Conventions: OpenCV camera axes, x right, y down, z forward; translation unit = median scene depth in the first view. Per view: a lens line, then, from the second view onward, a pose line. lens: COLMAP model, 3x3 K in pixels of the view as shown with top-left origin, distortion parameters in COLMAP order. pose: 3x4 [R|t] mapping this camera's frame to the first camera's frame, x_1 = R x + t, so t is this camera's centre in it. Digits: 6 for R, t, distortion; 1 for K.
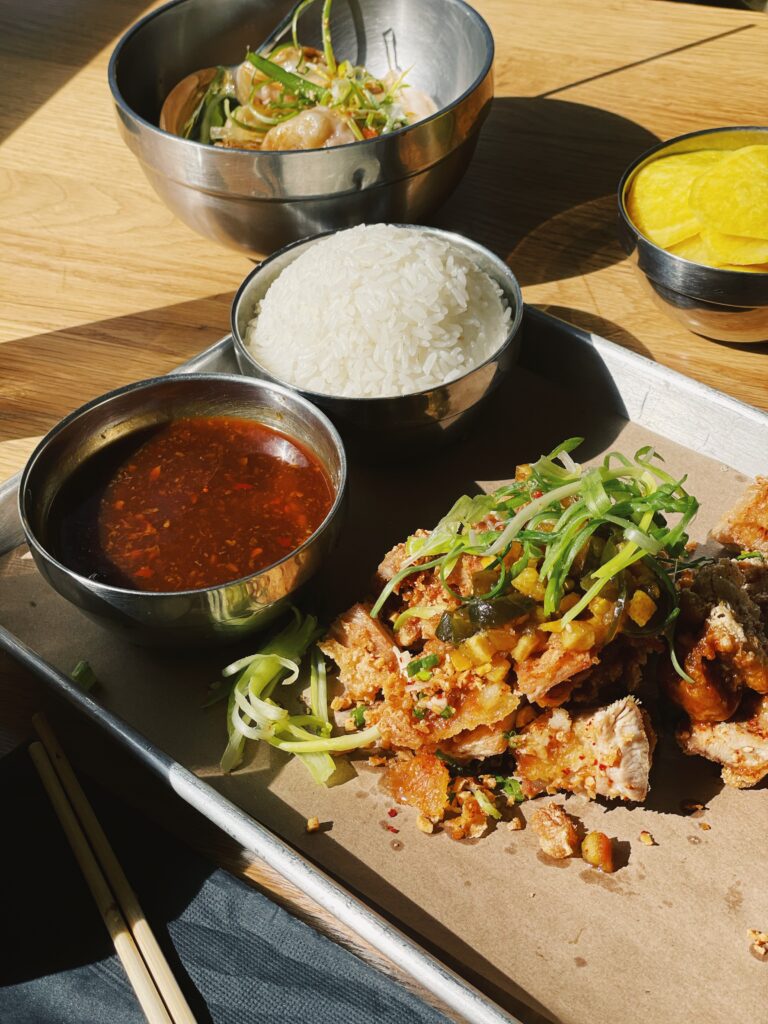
lens RADIAL K [[1577.8, 0, 383.4], [0, 1577.8, 509.6], [0, 0, 1]] dist [0.043996, 0.000000]
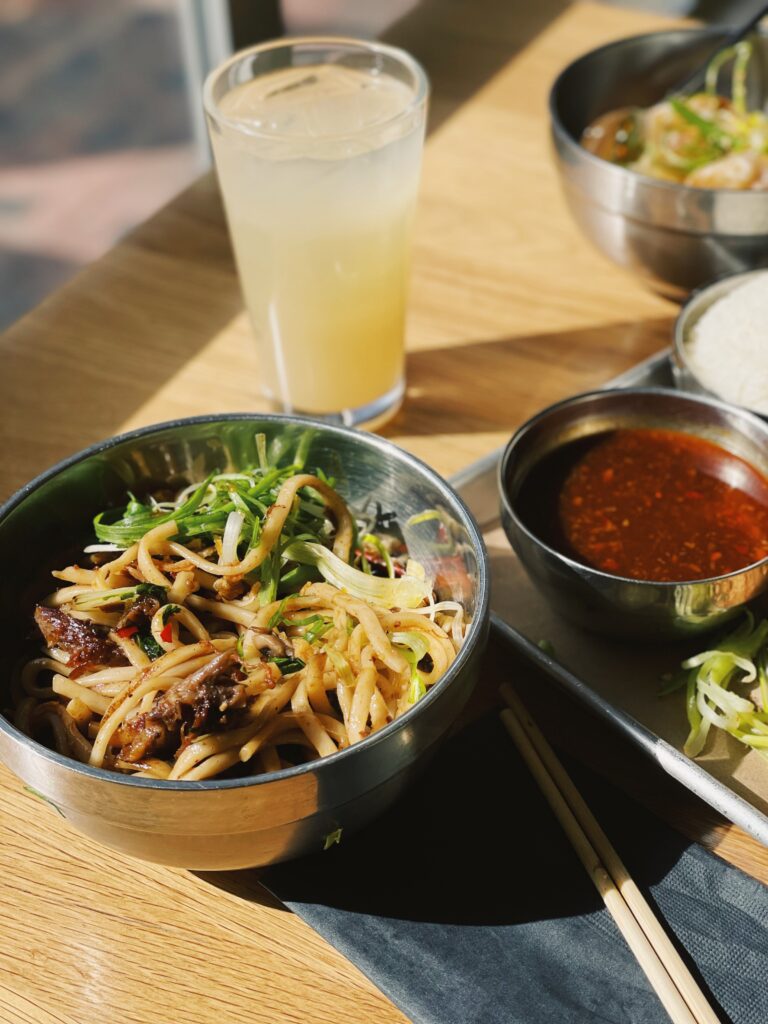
lens RADIAL K [[1577.8, 0, 385.2], [0, 1577.8, 514.0], [0, 0, 1]] dist [0.043996, 0.000000]
pose [[0.992715, 0.098630, -0.069209, -0.232061], [-0.101273, 0.994215, -0.035782, 0.059709], [0.065279, 0.042530, 0.996960, -0.073908]]
